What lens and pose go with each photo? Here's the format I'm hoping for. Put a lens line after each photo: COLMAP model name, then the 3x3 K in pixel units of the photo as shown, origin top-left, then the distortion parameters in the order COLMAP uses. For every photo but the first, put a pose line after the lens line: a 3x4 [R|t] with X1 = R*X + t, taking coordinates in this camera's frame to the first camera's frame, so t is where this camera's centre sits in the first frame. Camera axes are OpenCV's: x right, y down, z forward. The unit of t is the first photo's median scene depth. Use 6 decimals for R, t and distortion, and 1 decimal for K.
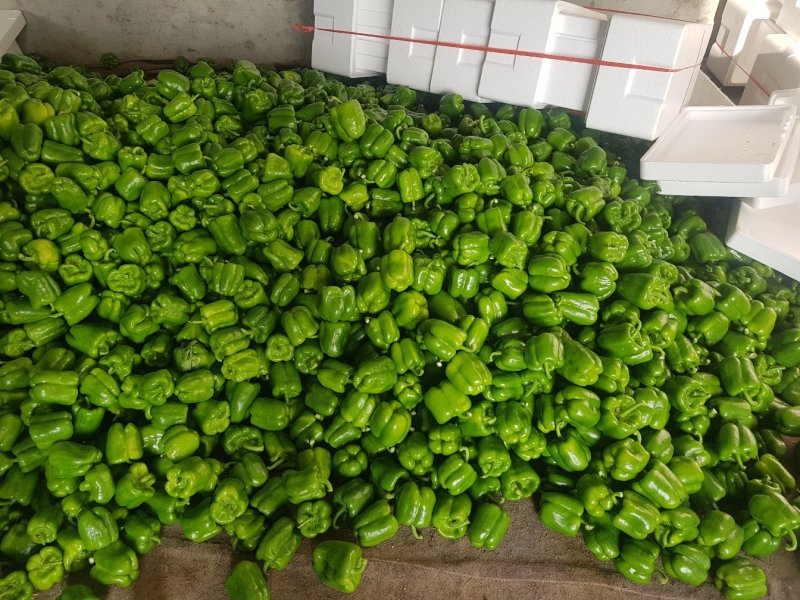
lens RADIAL K [[621.0, 0, 379.0], [0, 621.0, 291.3], [0, 0, 1]] dist [0.075740, -0.123880]
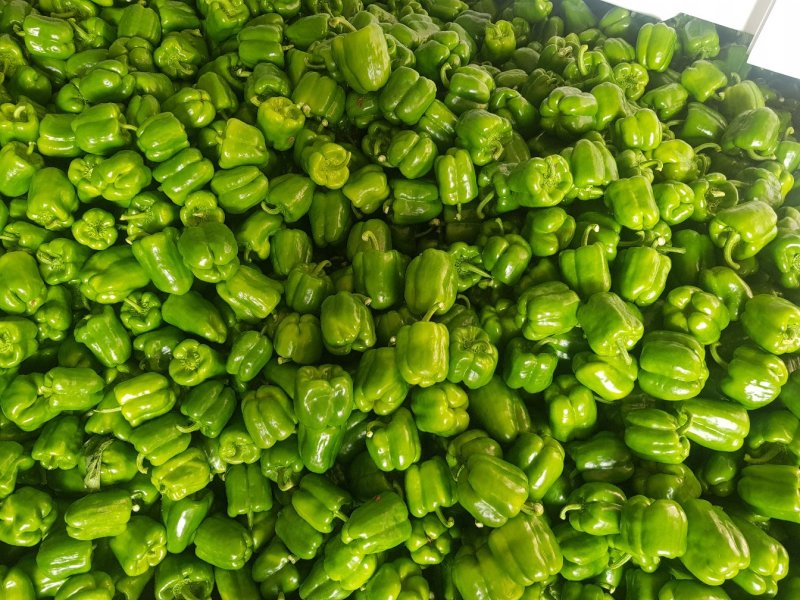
lens RADIAL K [[621.0, 0, 380.6], [0, 621.0, 292.6], [0, 0, 1]] dist [0.075740, -0.123880]
pose [[0.996528, 0.055585, -0.061982, 0.022474], [-0.037941, 0.965880, 0.256196, -0.244022], [0.074108, -0.252955, 0.964636, 0.409344]]
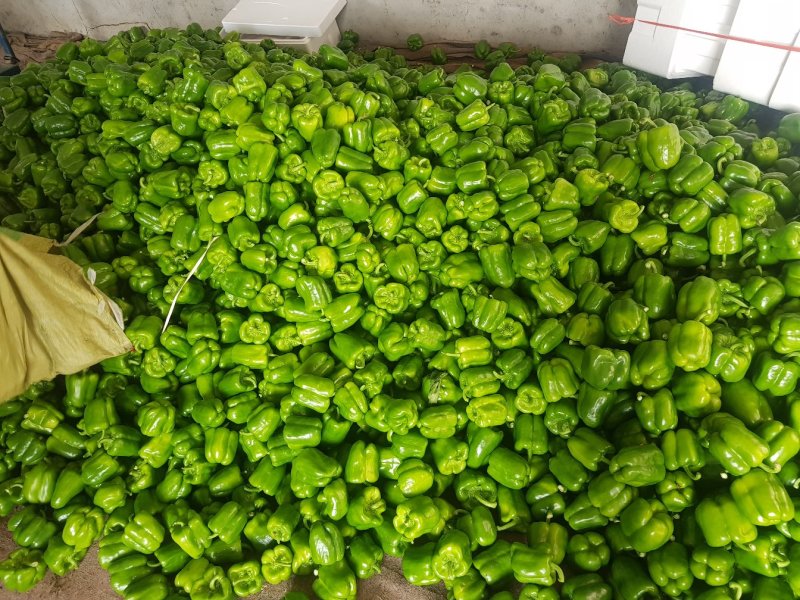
lens RADIAL K [[621.0, 0, 400.7], [0, 621.0, 293.6], [0, 0, 1]] dist [0.075740, -0.123880]
pose [[0.918219, 0.180813, -0.352393, -0.040960], [-0.160296, 0.983243, 0.086824, -0.110152], [0.362187, -0.023237, 0.931816, 0.081984]]
